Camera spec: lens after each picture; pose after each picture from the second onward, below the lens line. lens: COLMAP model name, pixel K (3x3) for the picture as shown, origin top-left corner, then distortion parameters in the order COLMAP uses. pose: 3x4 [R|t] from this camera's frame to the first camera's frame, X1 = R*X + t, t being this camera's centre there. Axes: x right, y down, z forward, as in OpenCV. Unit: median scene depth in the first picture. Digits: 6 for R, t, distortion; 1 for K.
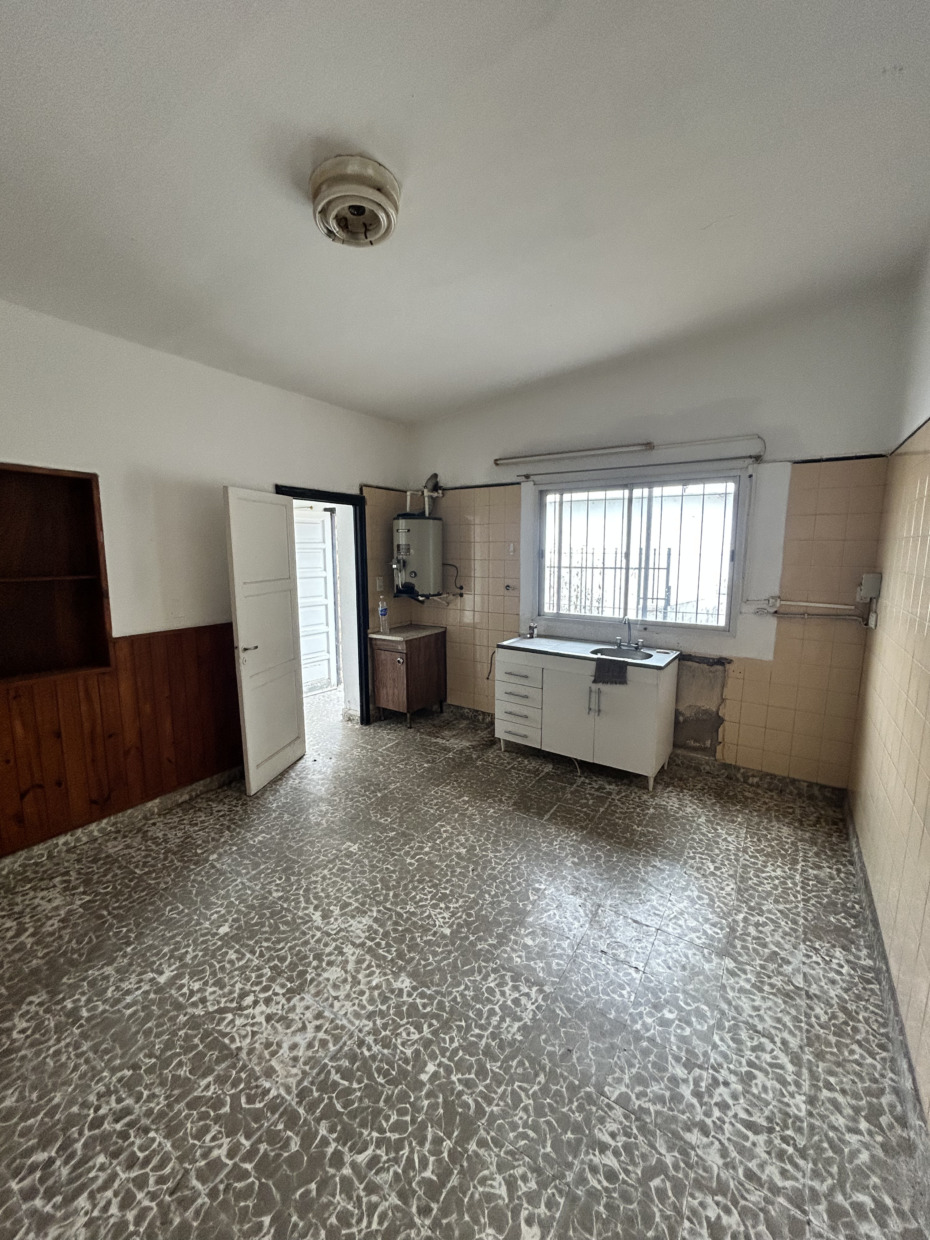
lens RADIAL K [[495.7, 0, 465.0], [0, 495.7, 620.0], [0, 0, 1]] dist [-0.011124, 0.002933]
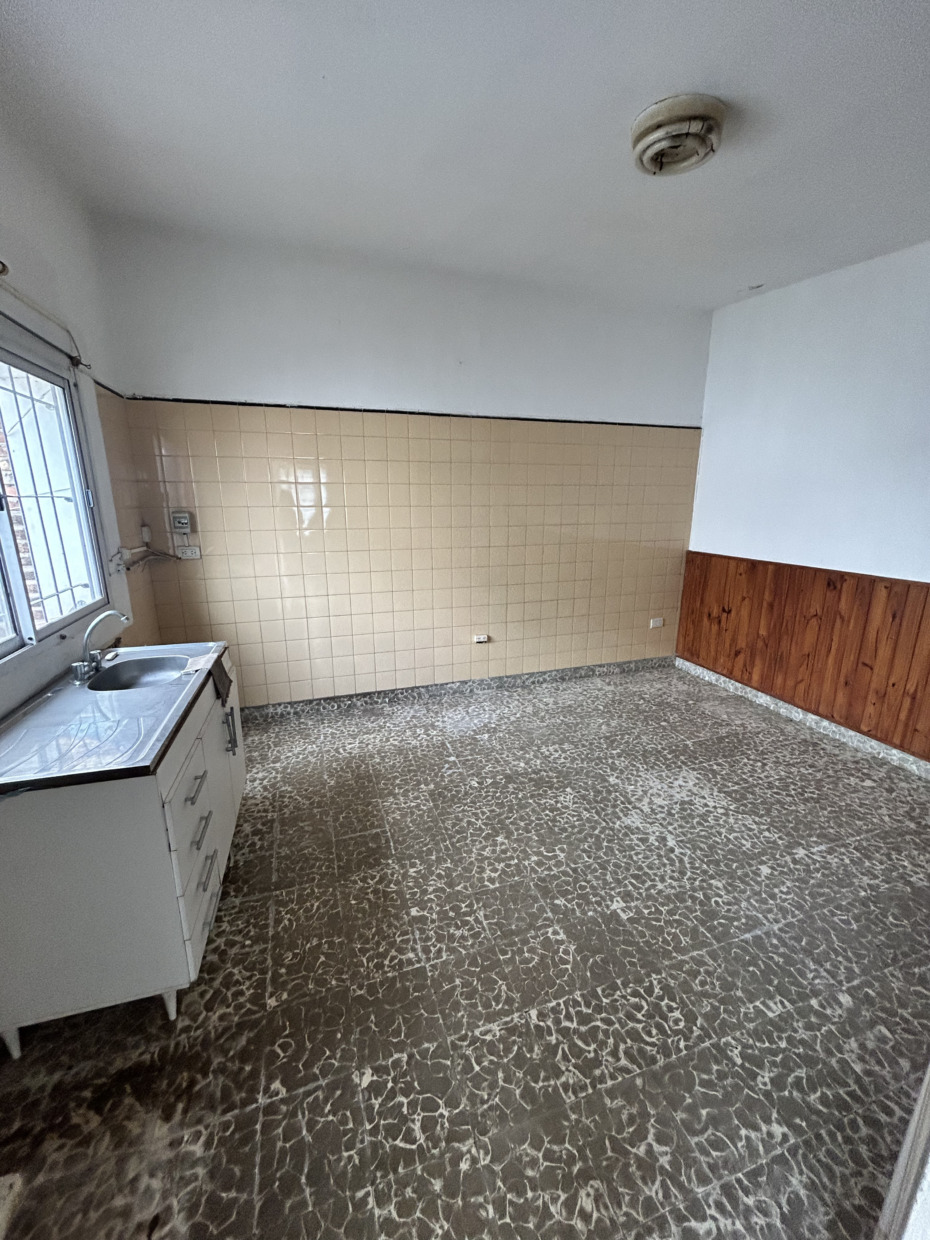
lens RADIAL K [[495.7, 0, 465.0], [0, 495.7, 620.0], [0, 0, 1]] dist [-0.011124, 0.002933]
pose [[-0.779949, -0.153640, 0.606691, -0.524270], [0.089034, 0.932299, 0.350559, -0.258349], [-0.619477, 0.327434, -0.713467, 1.874510]]
